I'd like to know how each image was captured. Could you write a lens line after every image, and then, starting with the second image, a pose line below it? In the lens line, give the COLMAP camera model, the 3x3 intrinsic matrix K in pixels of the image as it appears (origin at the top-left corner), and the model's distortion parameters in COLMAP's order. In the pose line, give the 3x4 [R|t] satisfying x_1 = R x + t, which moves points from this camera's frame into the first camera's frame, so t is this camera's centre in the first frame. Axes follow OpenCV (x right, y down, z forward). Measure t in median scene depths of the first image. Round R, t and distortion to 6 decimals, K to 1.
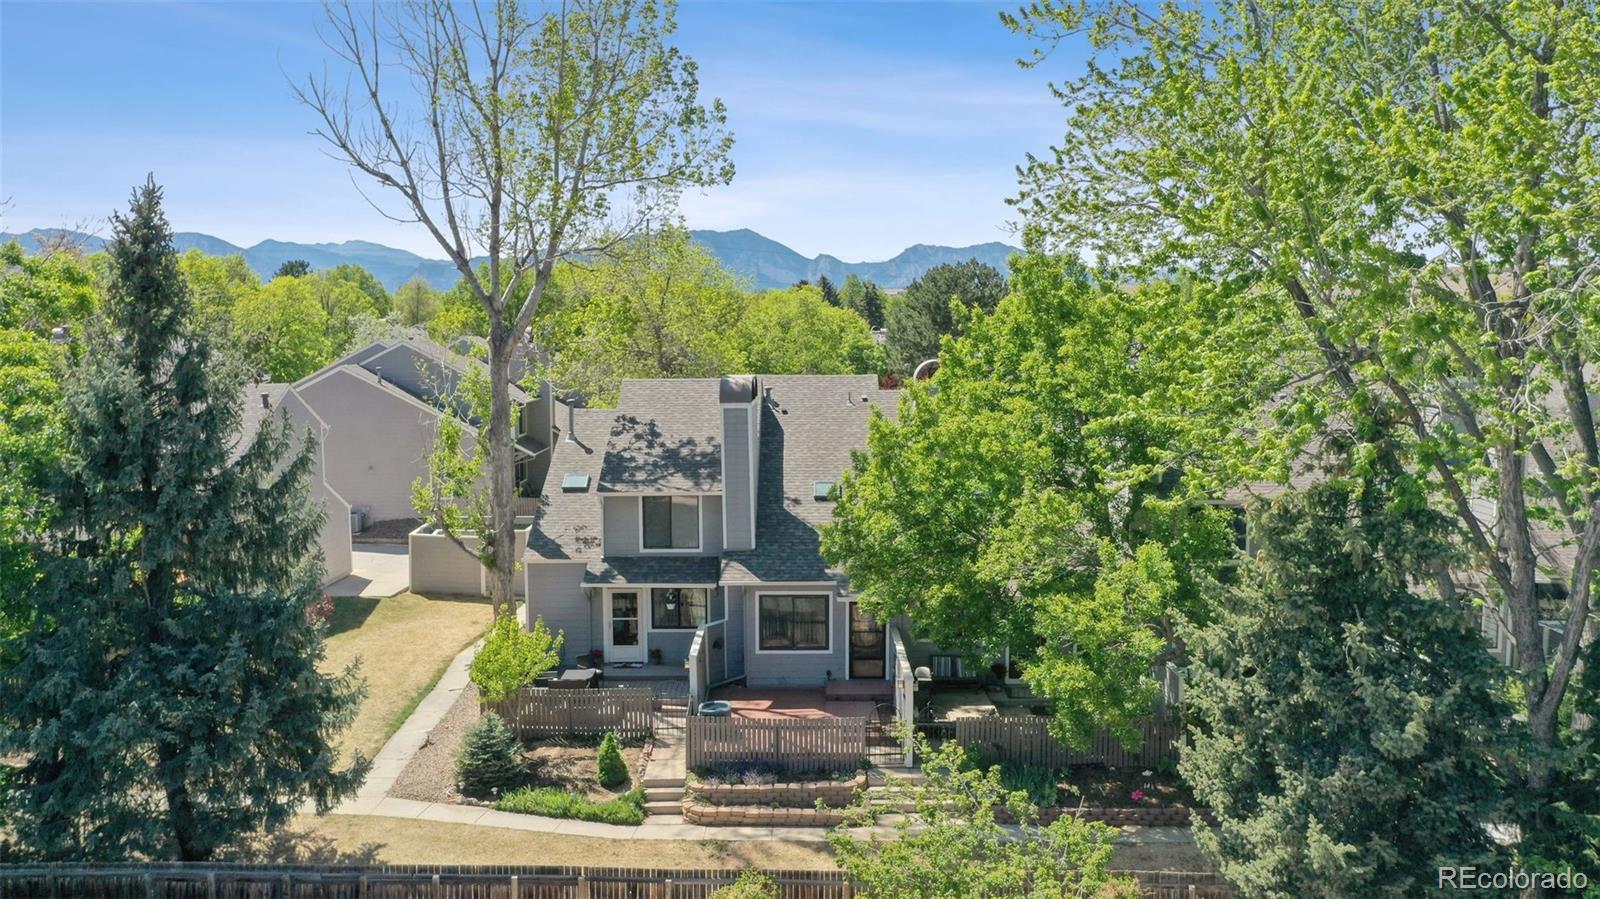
lens RADIAL K [[1286.3, 0, 794.0], [0, 1286.3, 447.4], [0, 0, 1]] dist [0.006248, 0.013240]
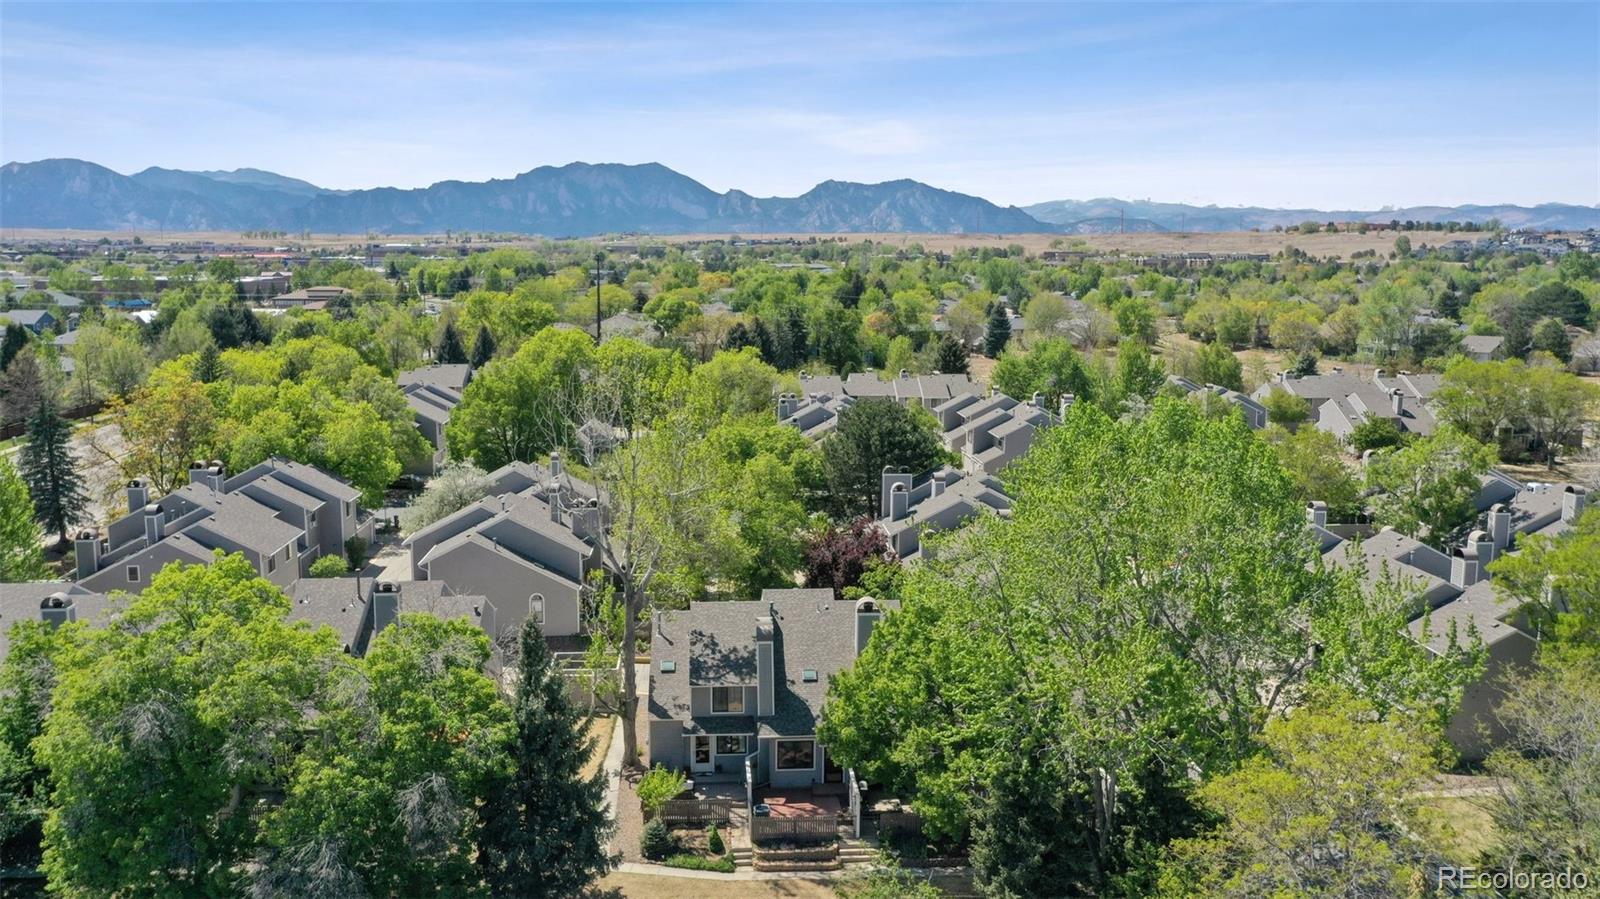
lens RADIAL K [[1286.3, 0, 805.3], [0, 1286.3, 450.5], [0, 0, 1]] dist [0.006248, 0.013240]
pose [[0.997016, -0.002850, 0.077146, -0.147937], [-0.001071, 0.998712, 0.050729, -0.462722], [-0.077192, -0.050660, 0.995728, -0.991219]]
